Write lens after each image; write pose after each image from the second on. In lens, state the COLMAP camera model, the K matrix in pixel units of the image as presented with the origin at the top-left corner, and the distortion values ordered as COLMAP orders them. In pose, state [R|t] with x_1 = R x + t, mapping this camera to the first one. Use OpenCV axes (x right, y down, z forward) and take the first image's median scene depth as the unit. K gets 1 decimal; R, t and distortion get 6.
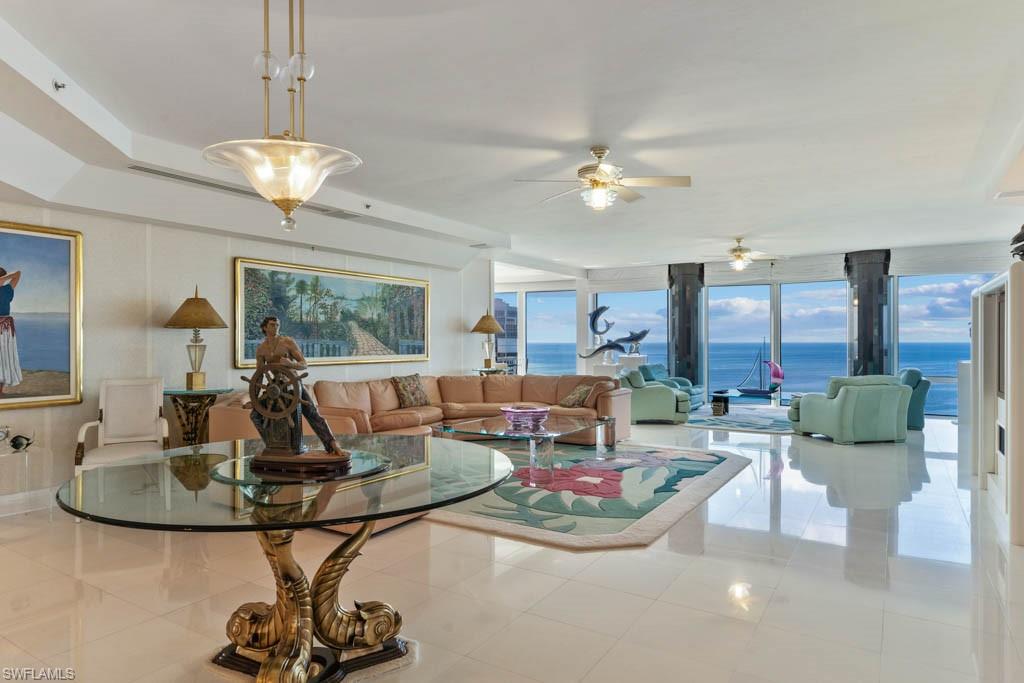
lens RADIAL K [[610.4, 0, 507.1], [0, 610.4, 339.7], [0, 0, 1]] dist [0.003628, -0.000063]
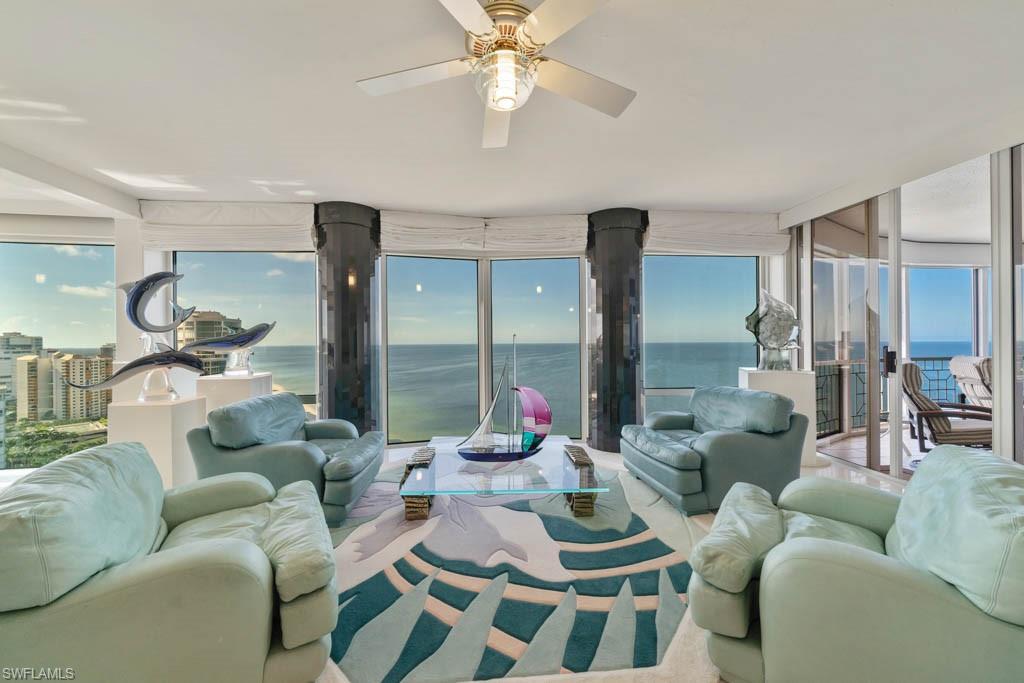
lens RADIAL K [[370.0, 0, 506.0], [0, 370.0, 341.2], [0, 0, 1]] dist [-0.000391, -0.000041]
pose [[0.796632, -0.004856, 0.604445, 0.270023], [0.007494, 0.999970, -0.001844, 0.001251], [-0.604418, 0.005999, 0.796645, 0.854691]]
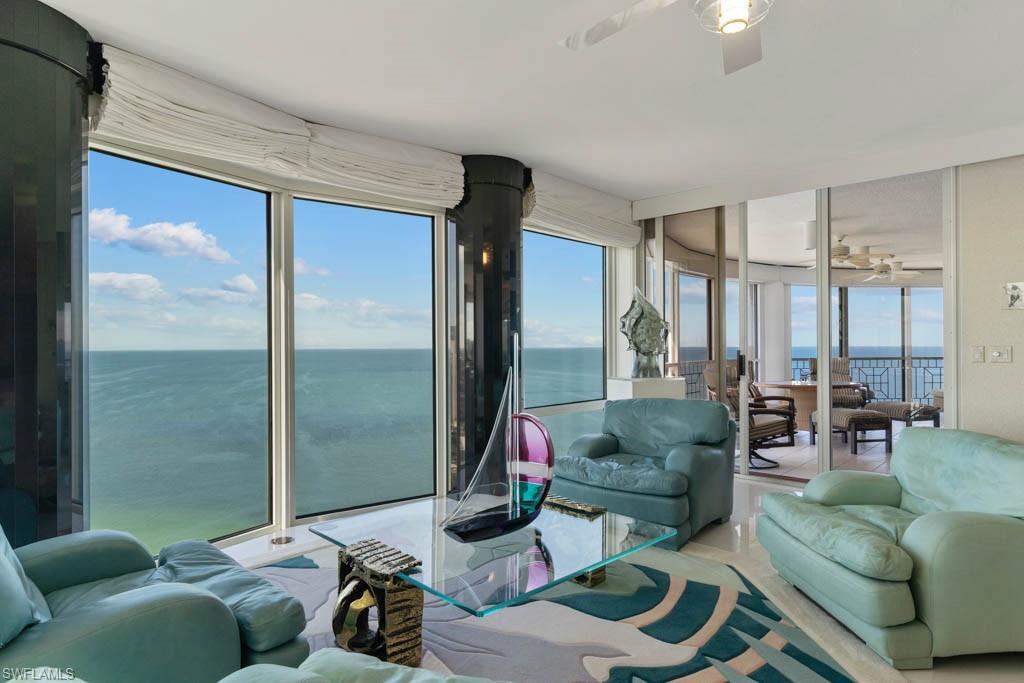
lens RADIAL K [[579.8, 0, 506.0], [0, 579.8, 343.0], [0, 0, 1]] dist [-0.032892, 0.019167]
pose [[0.198594, 0.003970, 0.980074, 0.158966], [0.003874, 0.999981, -0.004836, 0.002662], [-0.980074, 0.004757, 0.198575, 1.037989]]
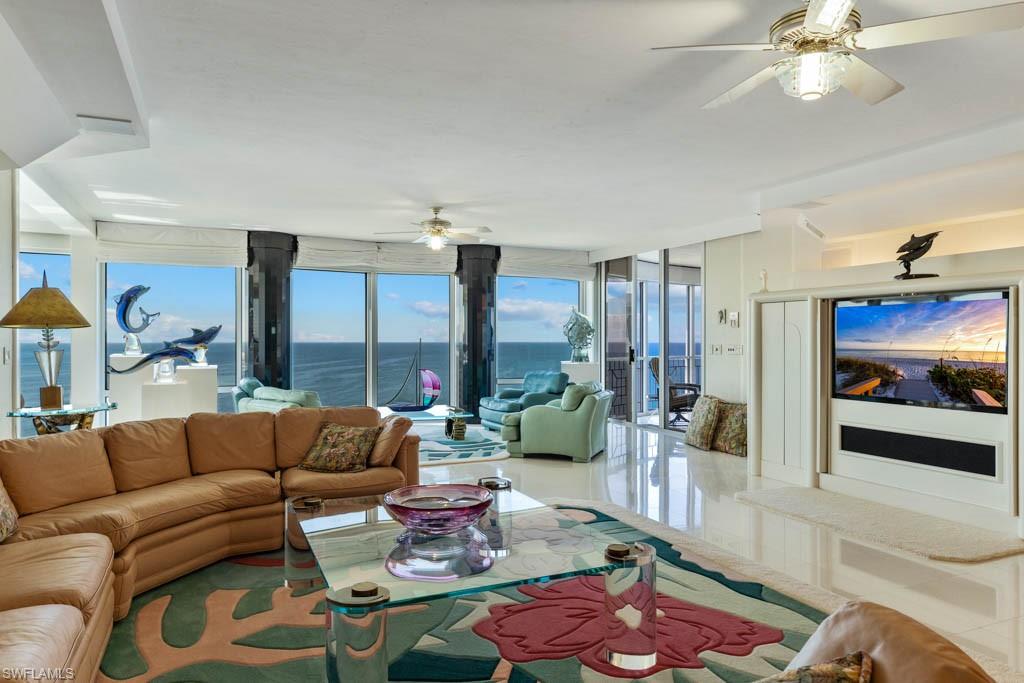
lens RADIAL K [[656.0, 0, 496.0], [0, 656.0, 334.2], [0, 0, 1]] dist [0.002424, 0.002686]
pose [[0.562175, 0.006596, 0.826992, -0.250020], [-0.001002, 0.999973, -0.007295, -0.003564], [-0.827018, 0.003273, 0.562166, 0.482771]]
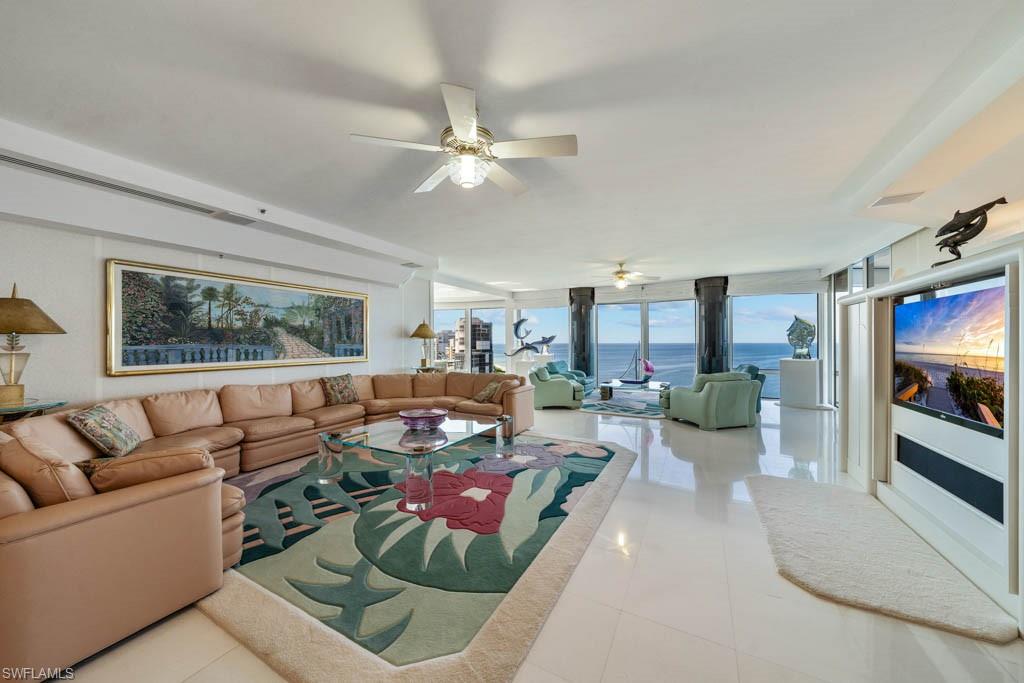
lens RADIAL K [[352.6, 0, 508.4], [0, 352.6, 342.2], [0, 0, 1]] dist [-0.006558, -0.000104]
pose [[0.997403, -0.002560, 0.071982, 0.091088], [0.002435, 0.999995, 0.001820, -0.003459], [-0.071987, -0.001640, 0.997404, 0.282459]]
